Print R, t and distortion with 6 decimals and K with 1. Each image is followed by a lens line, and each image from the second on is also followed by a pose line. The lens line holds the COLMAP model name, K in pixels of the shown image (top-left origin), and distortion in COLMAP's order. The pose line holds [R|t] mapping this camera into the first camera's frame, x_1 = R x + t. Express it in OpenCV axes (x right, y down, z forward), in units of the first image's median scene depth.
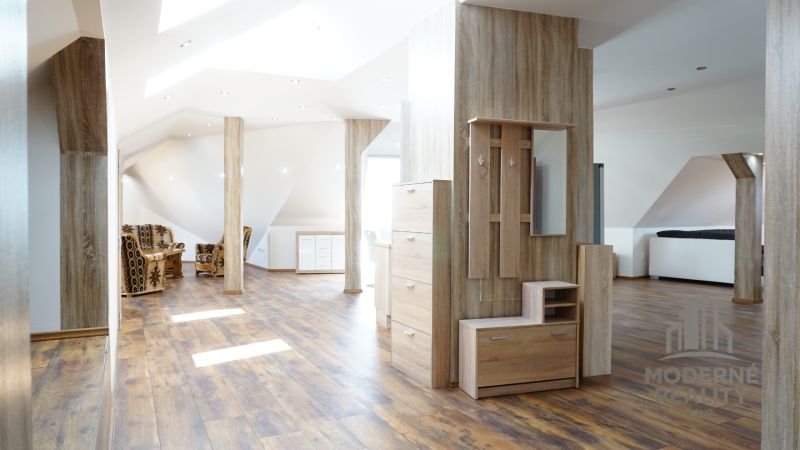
lens RADIAL K [[533.2, 0, 402.1], [0, 533.2, 225.3], [0, 0, 1]] dist [-0.046734, 0.027404]
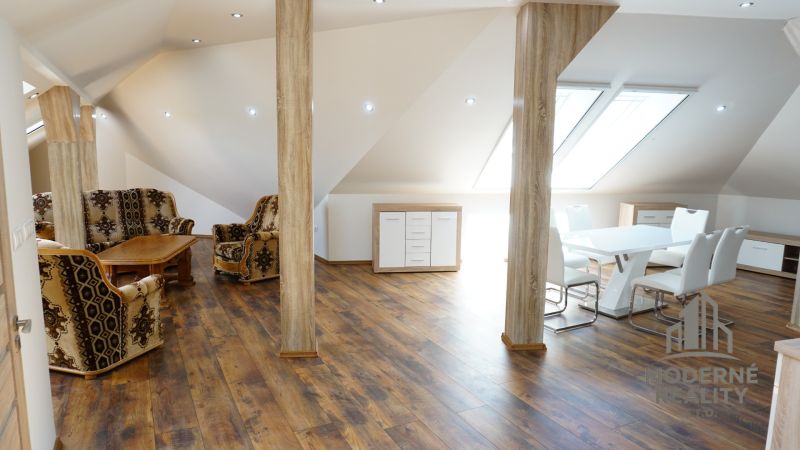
lens RADIAL K [[533.2, 0, 402.1], [0, 533.2, 225.3], [0, 0, 1]] dist [-0.046734, 0.027404]
pose [[0.999918, 0.011273, -0.006018, -0.171066], [-0.010351, 0.990683, 0.135798, -0.052087], [0.007493, -0.135724, 0.990718, 0.403359]]
